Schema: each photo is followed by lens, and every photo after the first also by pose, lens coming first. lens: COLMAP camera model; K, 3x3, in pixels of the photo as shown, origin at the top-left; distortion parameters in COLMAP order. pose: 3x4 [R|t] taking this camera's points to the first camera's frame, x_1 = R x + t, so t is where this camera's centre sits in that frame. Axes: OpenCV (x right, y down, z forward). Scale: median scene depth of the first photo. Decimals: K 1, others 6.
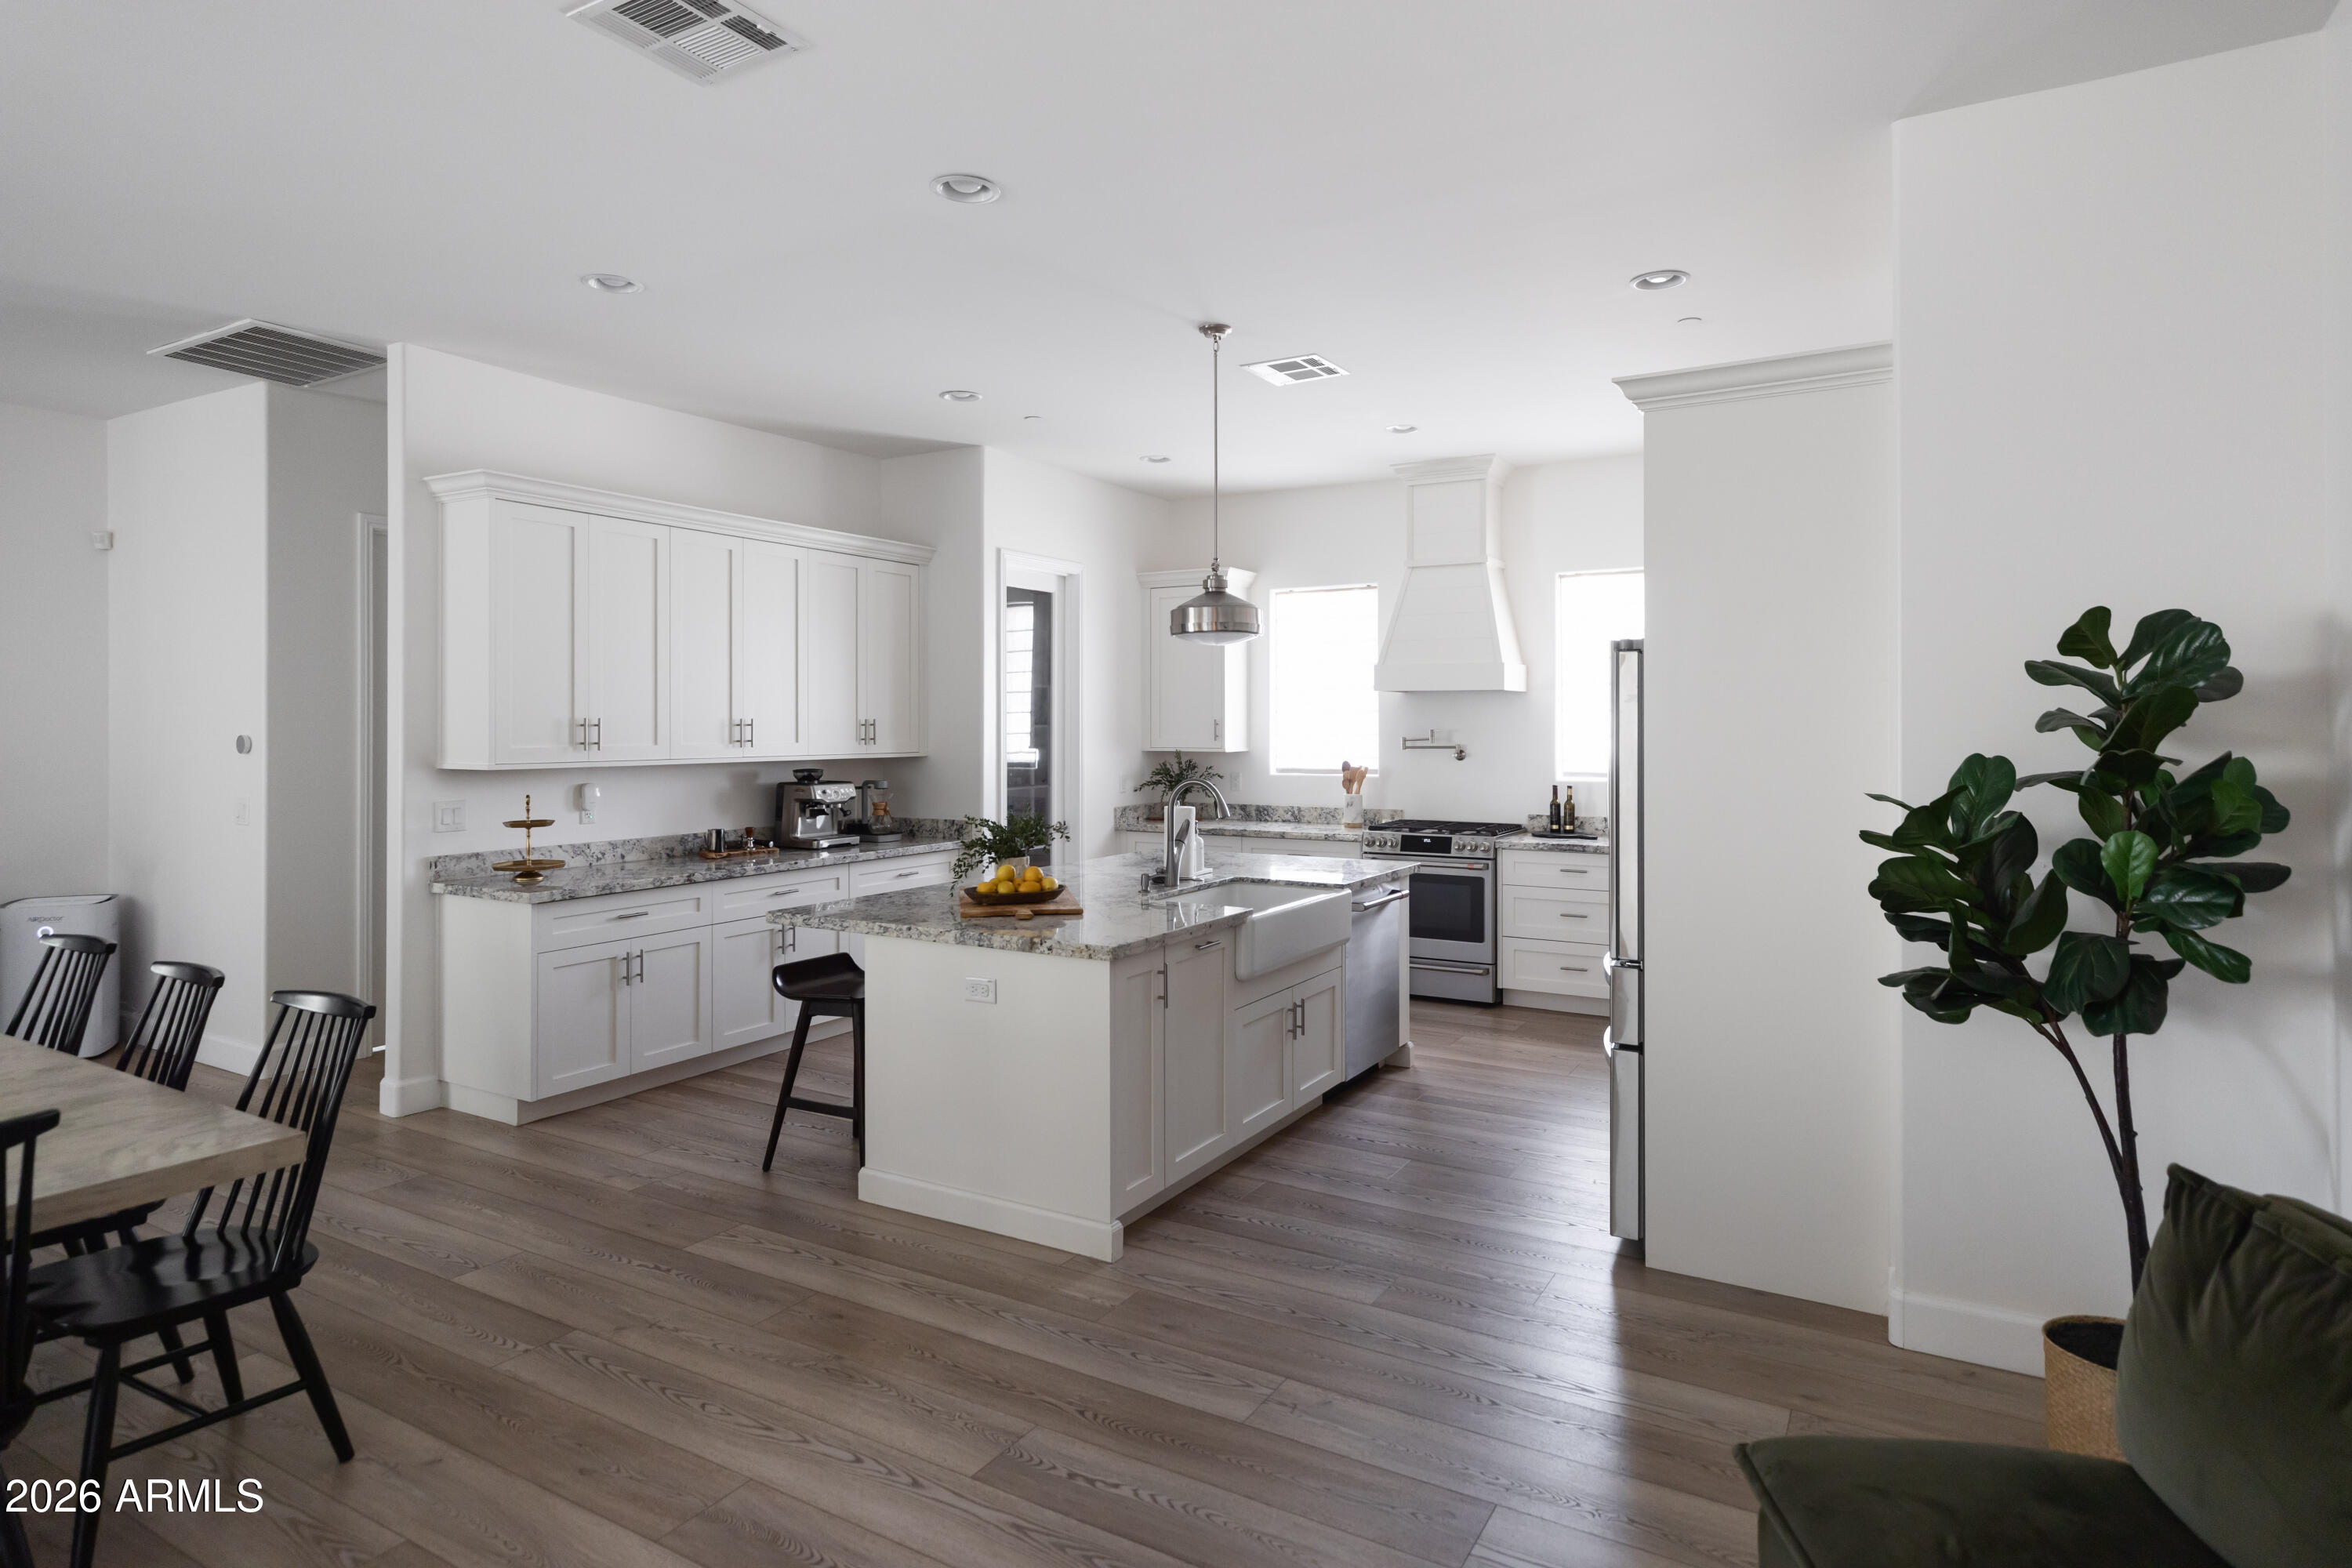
lens RADIAL K [[1287.1, 0, 1175.7], [0, 1287.1, 710.7], [0, 0, 1]] dist [0.004876, -0.000078]
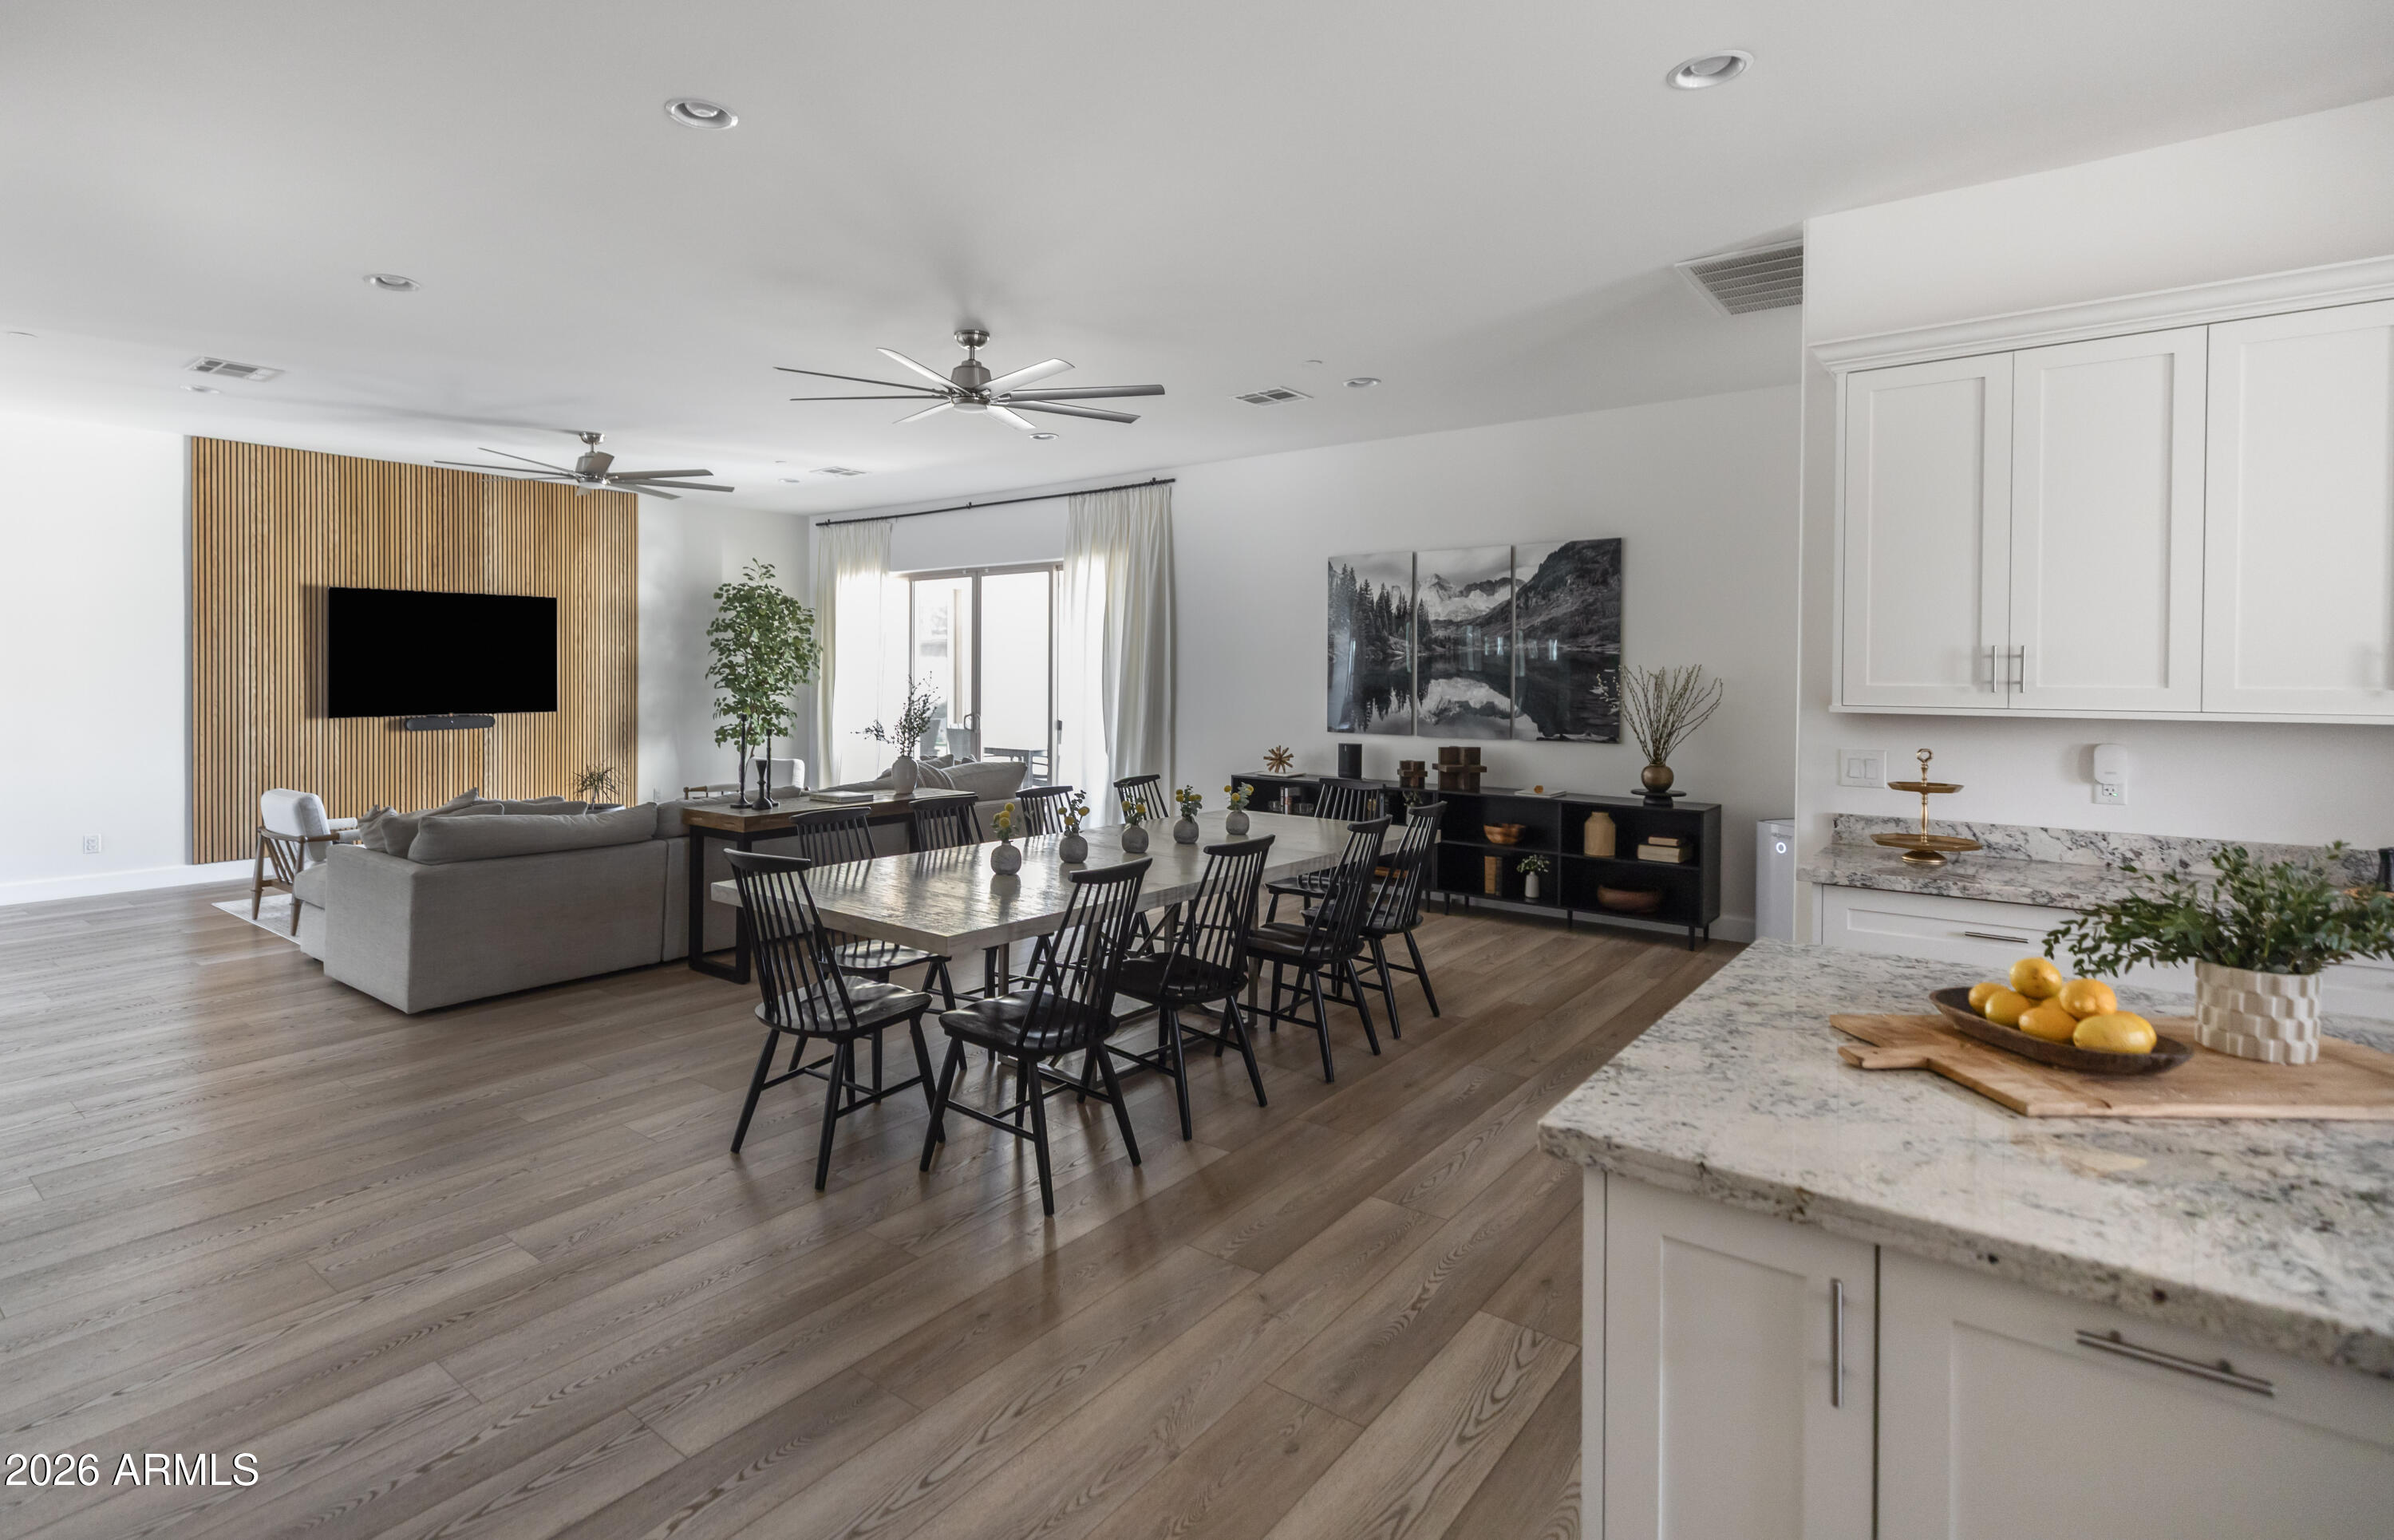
lens RADIAL K [[1161.0, 0, 1077.0], [0, 1161.0, 678.1], [0, 0, 1]] dist [0.002274, 0.000202]
pose [[-0.169754, 0.004158, -0.985478, 0.276140], [0.005858, 0.999978, 0.003210, 0.020012], [0.985469, -0.005228, -0.169774, 0.674925]]
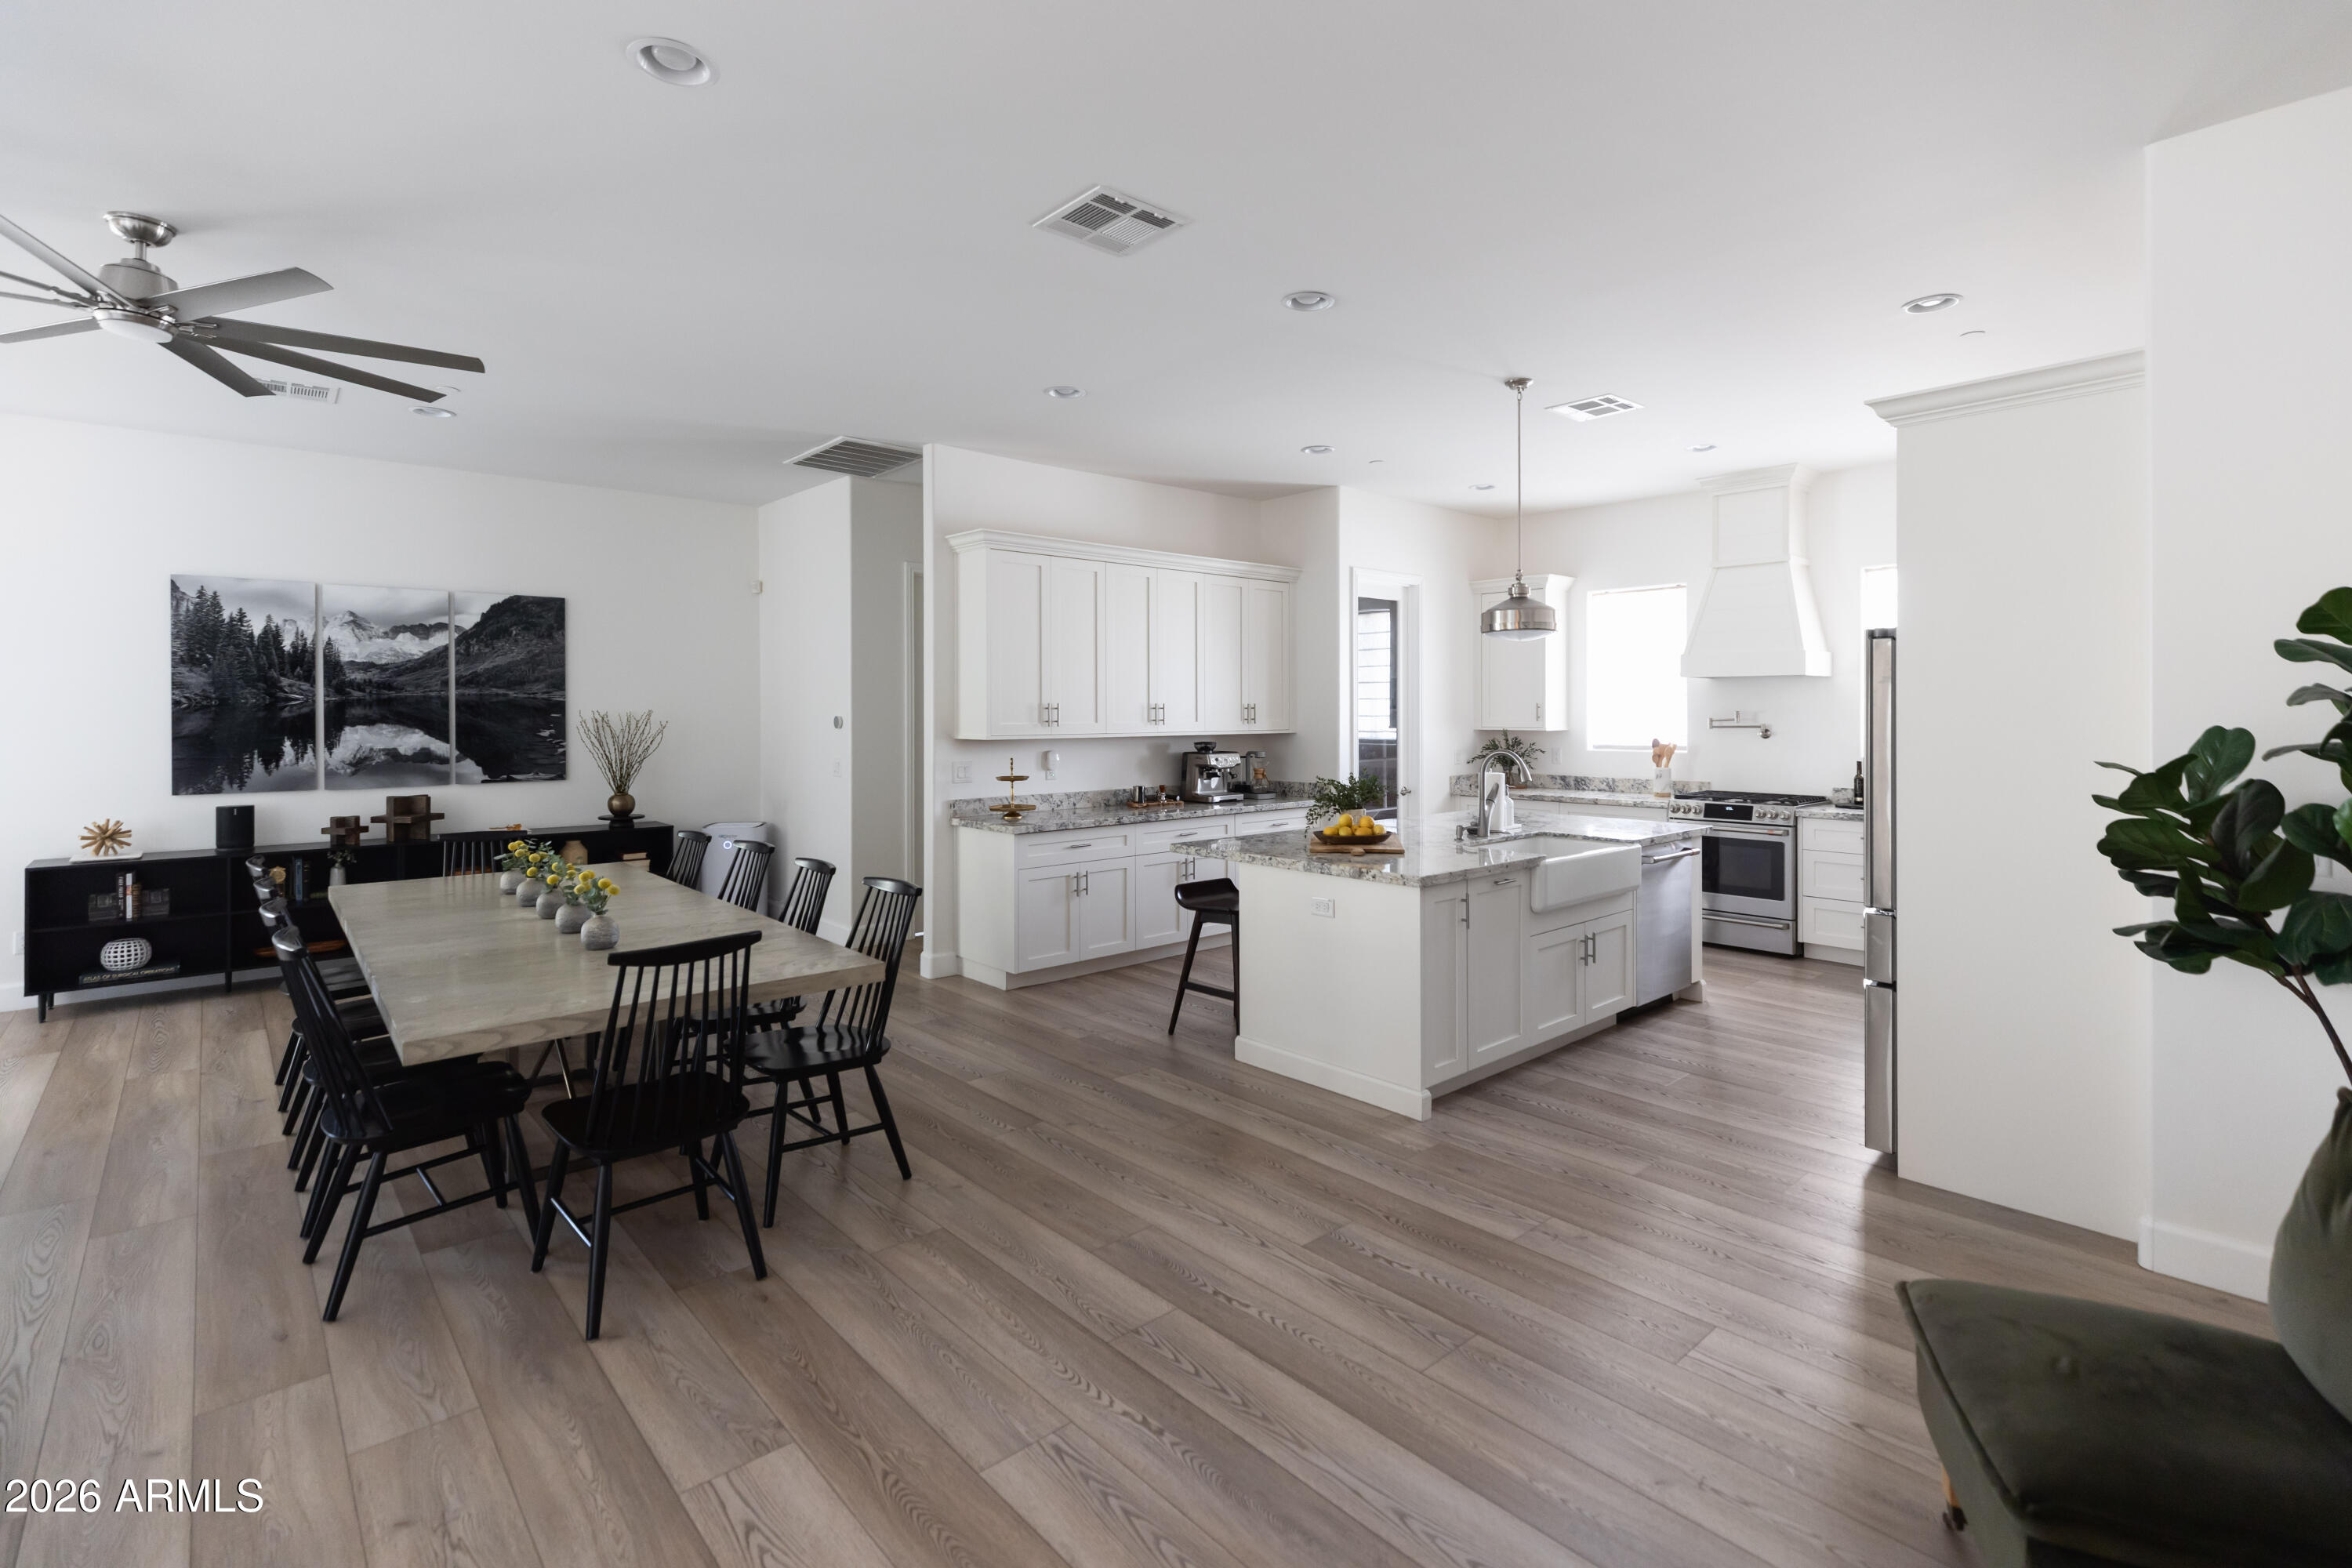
lens RADIAL K [[1088.6, 0, 1190.0], [0, 1088.6, 686.8], [0, 0, 1]] dist [0.004527, -0.000050]
pose [[0.953985, -0.009363, -0.299707, 0.044402], [0.005822, 0.999902, -0.012705, 0.004352], [0.299797, 0.010376, 0.953947, -0.085085]]
